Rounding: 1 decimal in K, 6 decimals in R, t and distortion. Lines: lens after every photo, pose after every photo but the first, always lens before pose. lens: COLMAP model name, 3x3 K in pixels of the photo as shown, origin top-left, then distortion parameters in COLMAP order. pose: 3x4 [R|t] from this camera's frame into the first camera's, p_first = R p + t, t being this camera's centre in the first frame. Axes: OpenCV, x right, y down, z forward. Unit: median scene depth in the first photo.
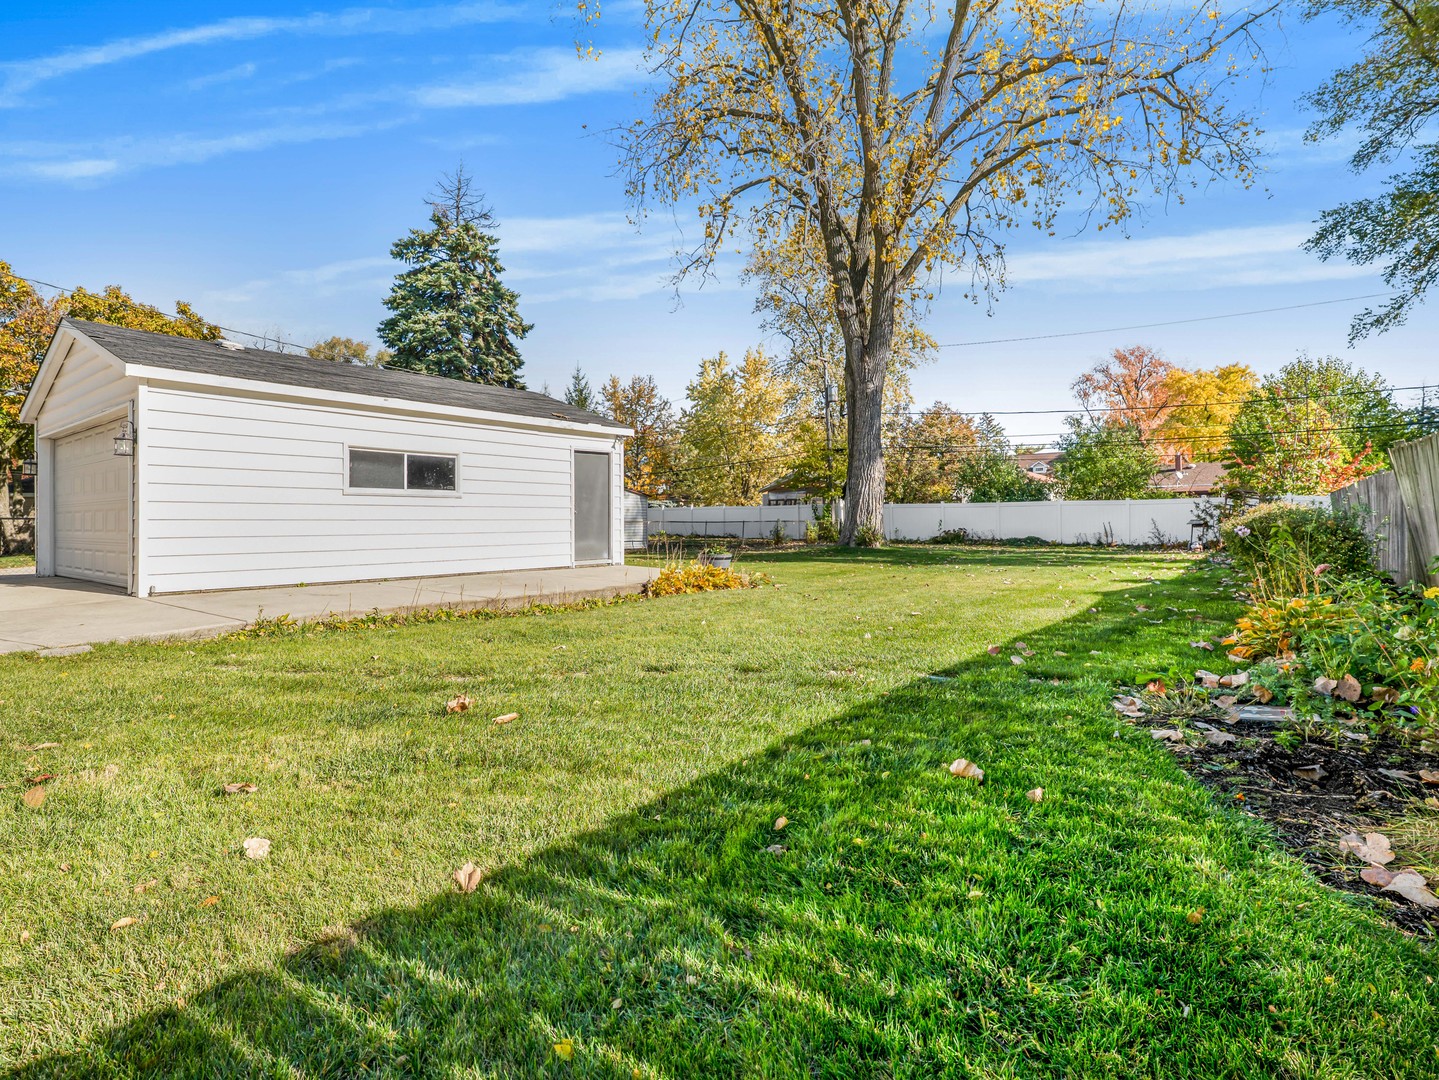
lens RADIAL K [[755.1, 0, 720.7], [0, 755.1, 543.3], [0, 0, 1]] dist [-0.000962, -0.000424]
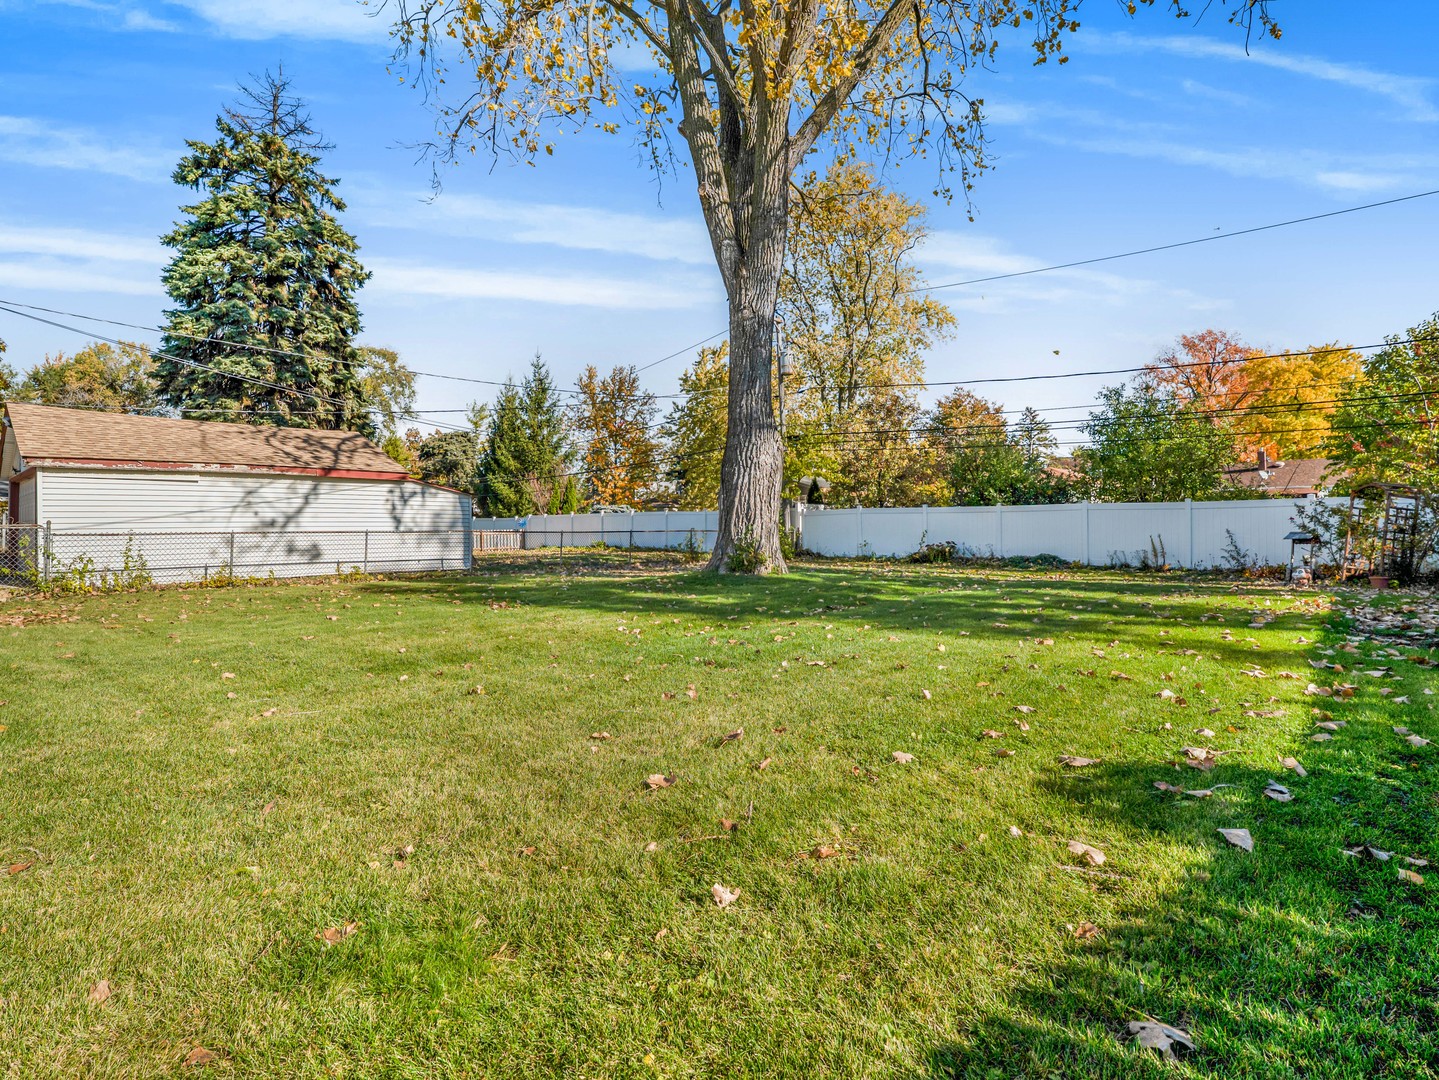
lens RADIAL K [[745.0, 0, 719.5], [0, 745.0, 540.0], [0, 0, 1]] dist [0.002866, 0.001415]
pose [[0.996792, 0.005026, -0.079882, 0.166121], [-0.006128, 0.999889, -0.013551, -0.011254], [0.079805, 0.013997, 0.996712, 0.287458]]
